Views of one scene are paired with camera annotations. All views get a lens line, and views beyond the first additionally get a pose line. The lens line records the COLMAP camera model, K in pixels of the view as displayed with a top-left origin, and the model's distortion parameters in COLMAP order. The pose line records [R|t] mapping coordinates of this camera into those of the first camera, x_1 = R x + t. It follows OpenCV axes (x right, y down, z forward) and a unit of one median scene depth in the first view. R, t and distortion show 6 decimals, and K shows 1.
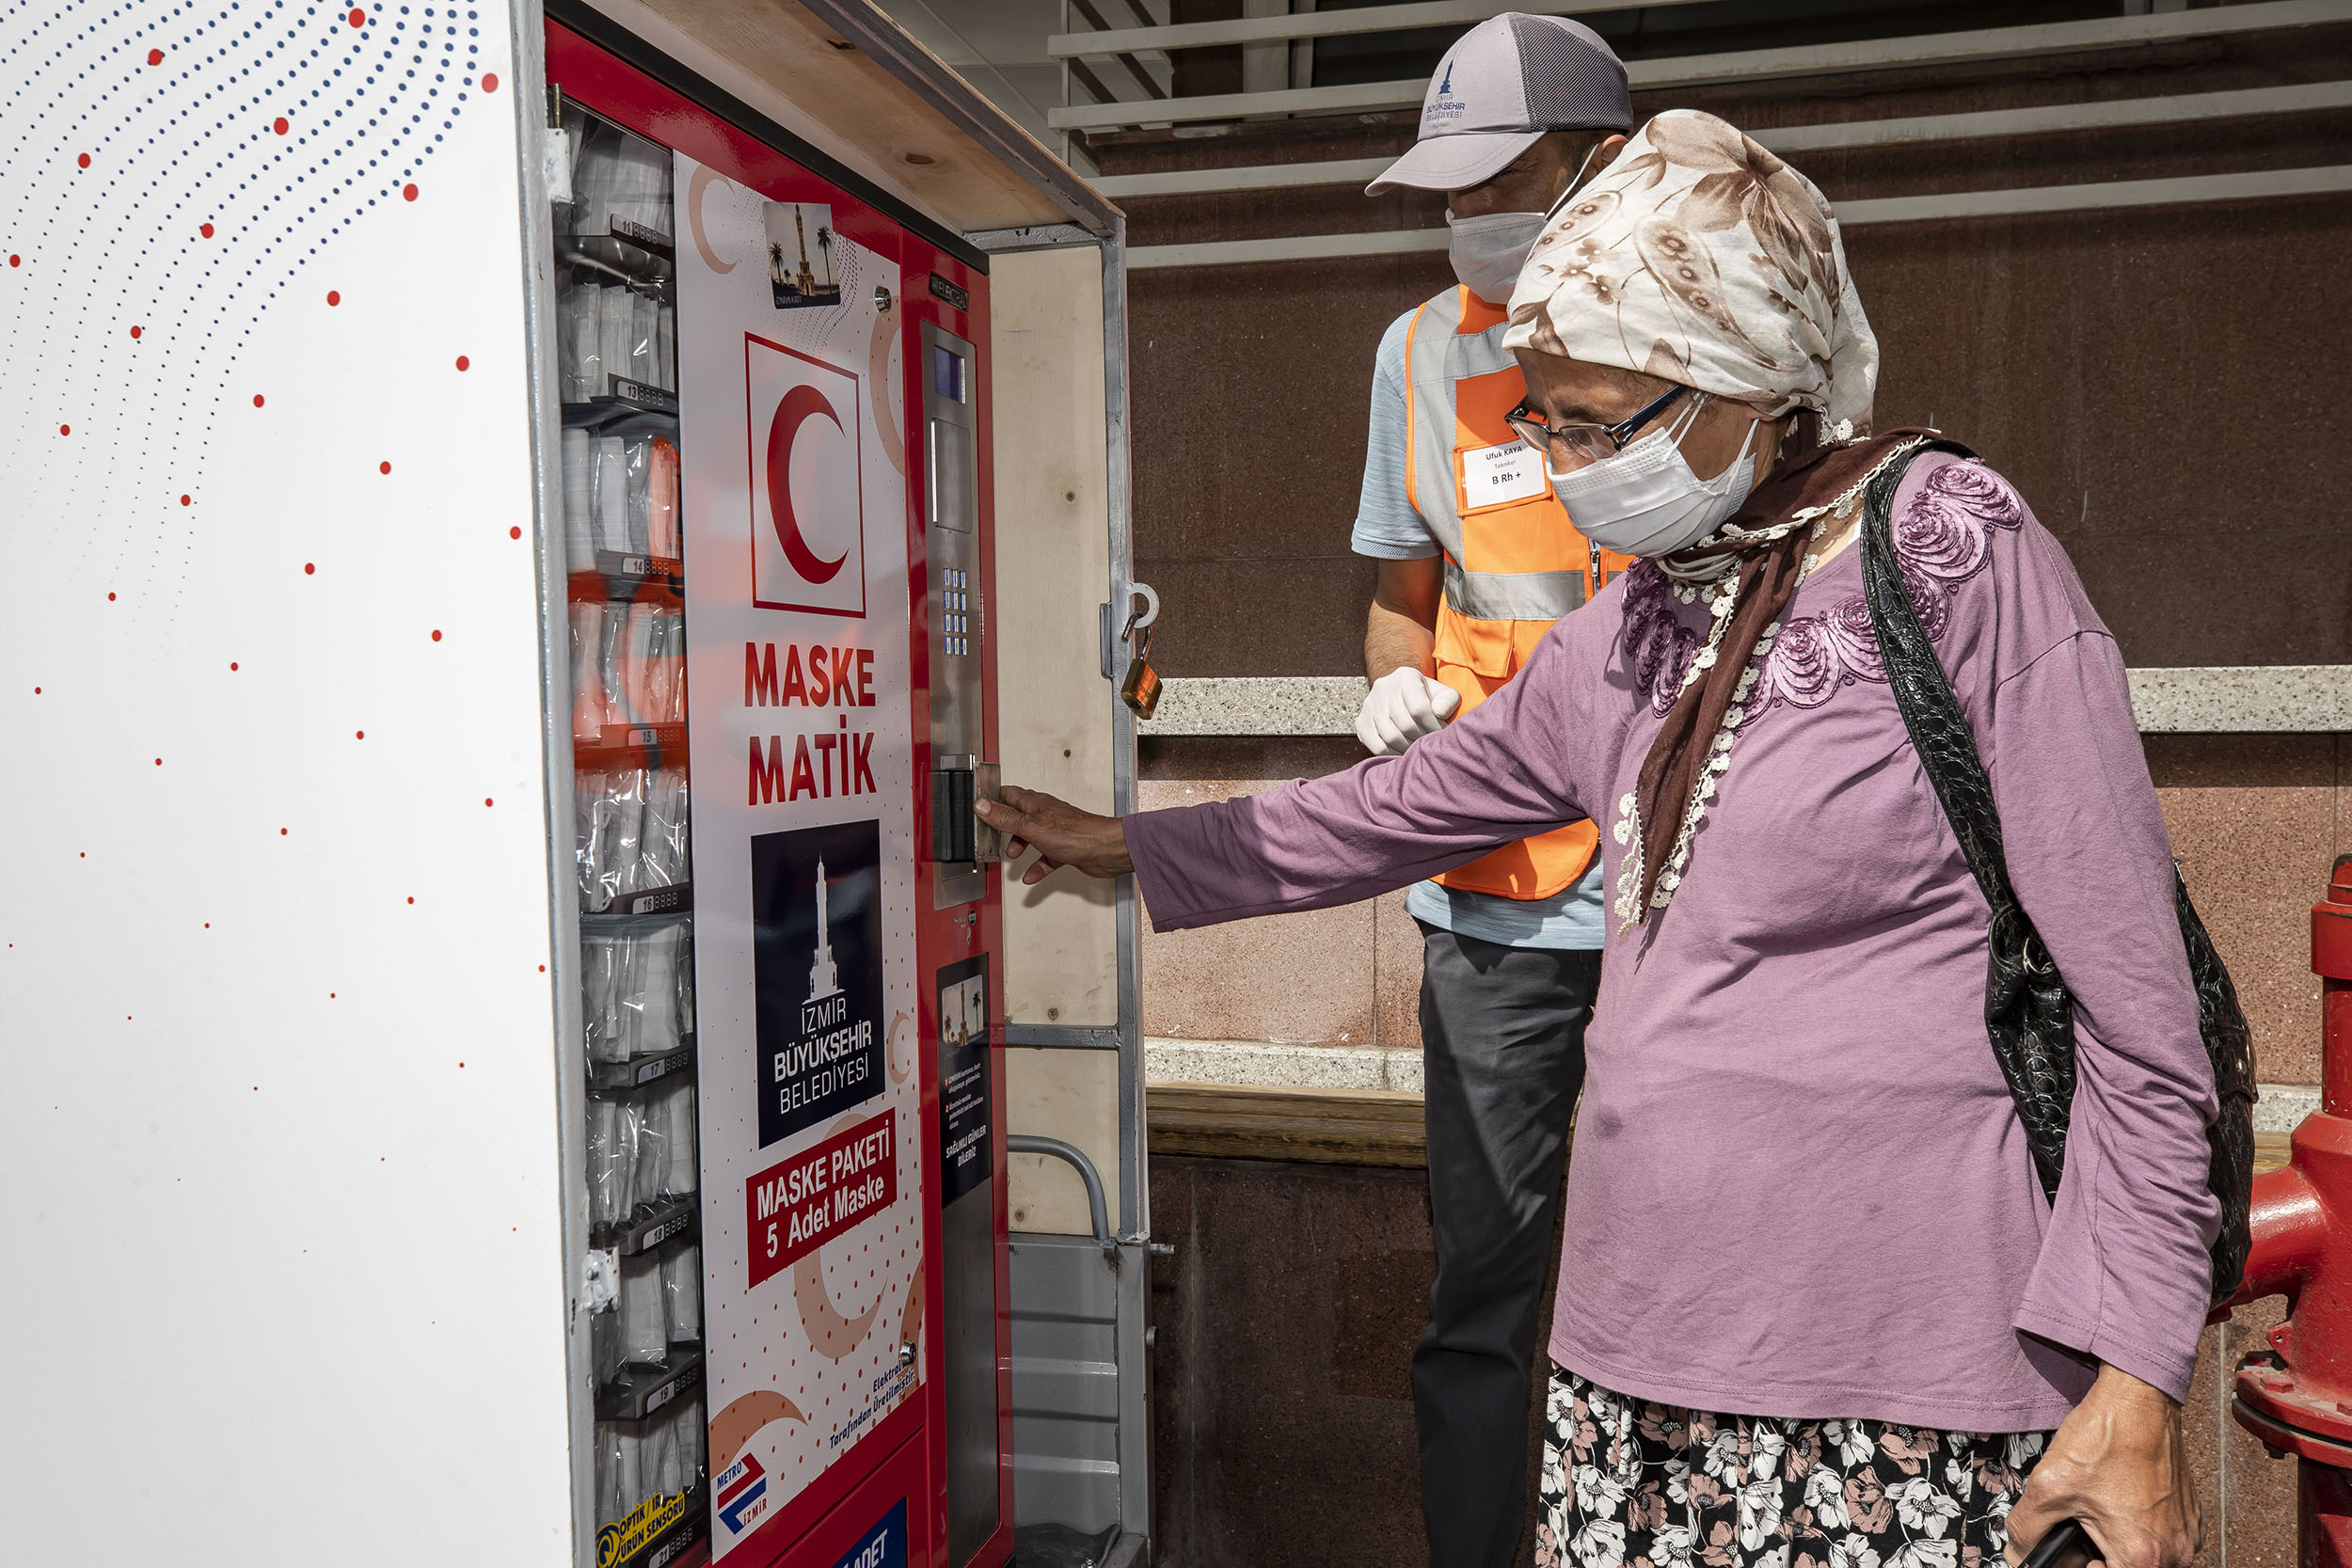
lens RADIAL K [[2006.9, 0, 1176.0], [0, 2006.9, 784.0], [0, 0, 1]] dist [0.041530, 0.001725]
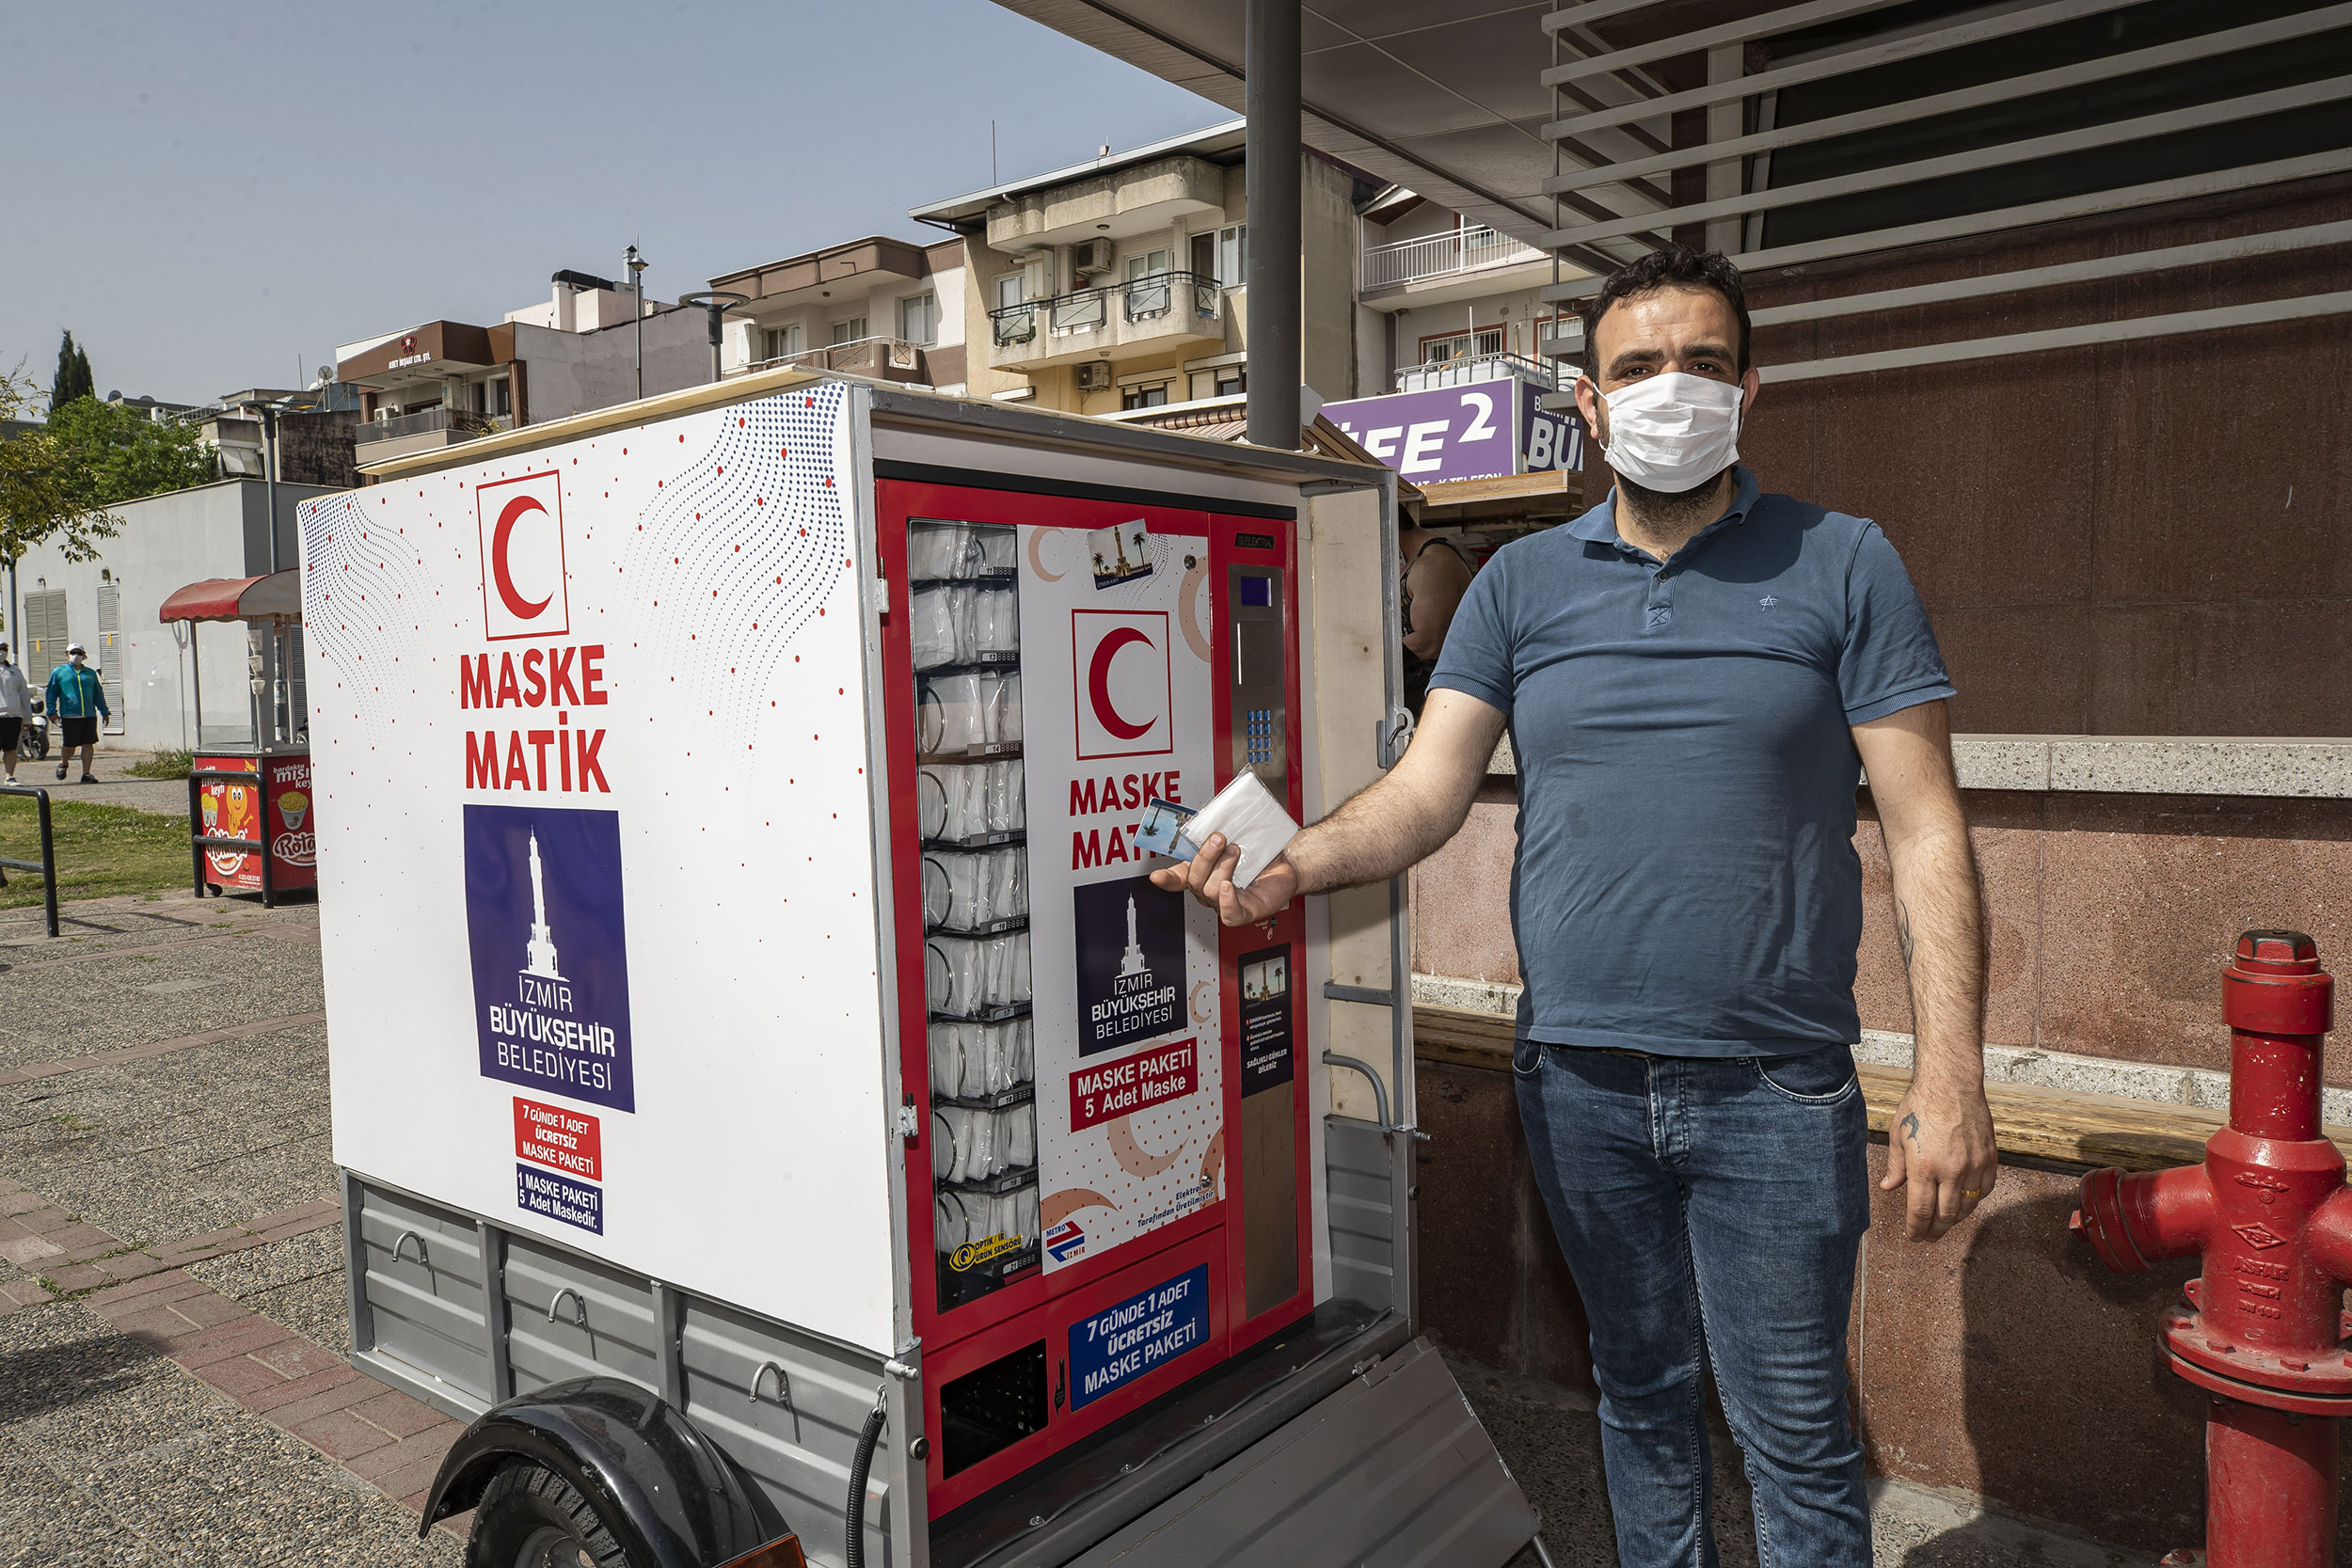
lens RADIAL K [[1623.0, 0, 1176.0], [0, 1623.0, 784.0], [0, 0, 1]] dist [-0.003145, 0.072184]
pose [[0.915901, 0.016446, -0.401066, 0.426522], [-0.003620, 0.999458, 0.032717, -0.106698], [0.401387, -0.028514, 0.915465, -0.281710]]
